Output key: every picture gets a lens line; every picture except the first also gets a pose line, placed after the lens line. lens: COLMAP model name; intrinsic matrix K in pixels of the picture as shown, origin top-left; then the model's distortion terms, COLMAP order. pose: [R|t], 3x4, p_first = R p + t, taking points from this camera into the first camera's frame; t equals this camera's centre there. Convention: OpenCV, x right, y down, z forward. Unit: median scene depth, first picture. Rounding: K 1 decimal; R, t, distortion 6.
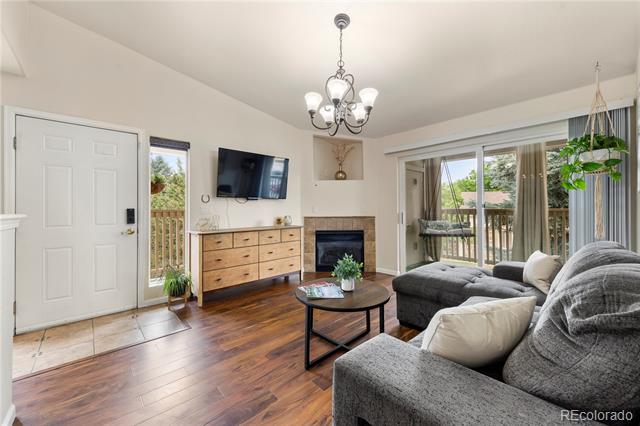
lens RADIAL K [[250.3, 0, 321.2], [0, 250.3, 207.3], [0, 0, 1]] dist [0.002988, -0.000209]
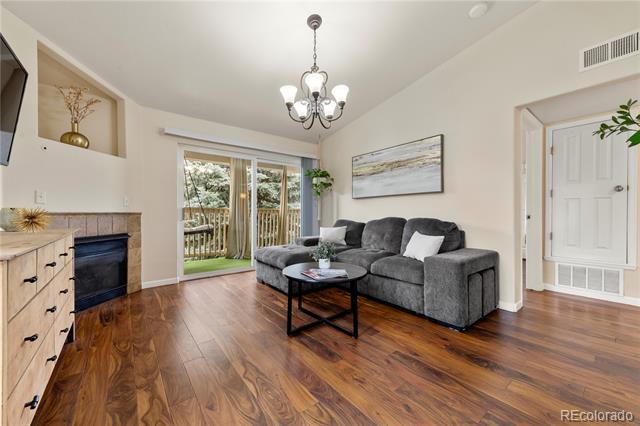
lens RADIAL K [[248.8, 0, 320.5], [0, 248.8, 211.2], [0, 0, 1]] dist [0.002578, 0.000036]
pose [[0.070529, 0.015975, 0.997382, -0.621285], [-0.002615, 0.999871, -0.015830, 0.056084], [-0.997506, -0.001492, 0.070562, 0.573157]]
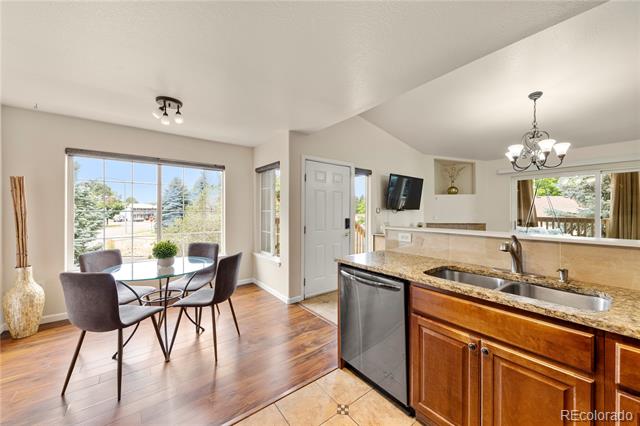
lens RADIAL K [[234.7, 0, 321.6], [0, 234.7, 210.8], [0, 0, 1]] dist [0.000525, -0.000192]
pose [[0.996746, 0.007038, -0.080305, -0.674601], [-0.006679, 0.999966, 0.004747, -0.036721], [0.080336, -0.004195, 0.996759, -0.311254]]
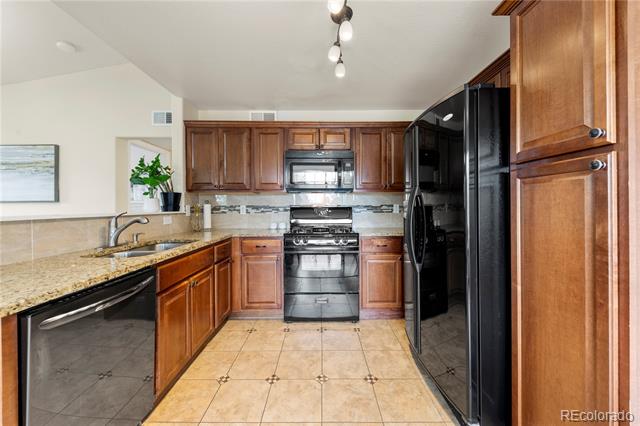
lens RADIAL K [[250.3, 0, 321.2], [0, 250.3, 207.3], [0, 0, 1]] dist [0.002988, -0.000209]
pose [[-0.744425, 0.005381, 0.667684, -1.024615], [0.003243, 0.999985, -0.004444, -0.001321], [-0.667698, -0.001143, -0.744432, 0.235363]]
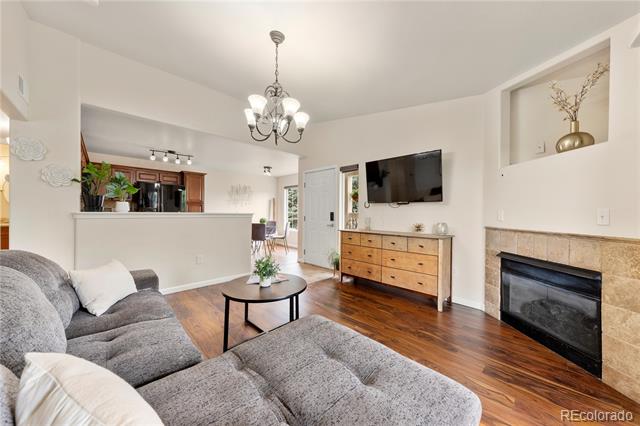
lens RADIAL K [[222.6, 0, 320.0], [0, 222.6, 213.0], [0, 0, 1]] dist [0.002189, 0.000050]
pose [[0.027883, 0.008443, -0.999576, 0.664043], [-0.005366, 0.999951, 0.008297, -0.000285], [0.999597, 0.005133, 0.027927, 0.739932]]
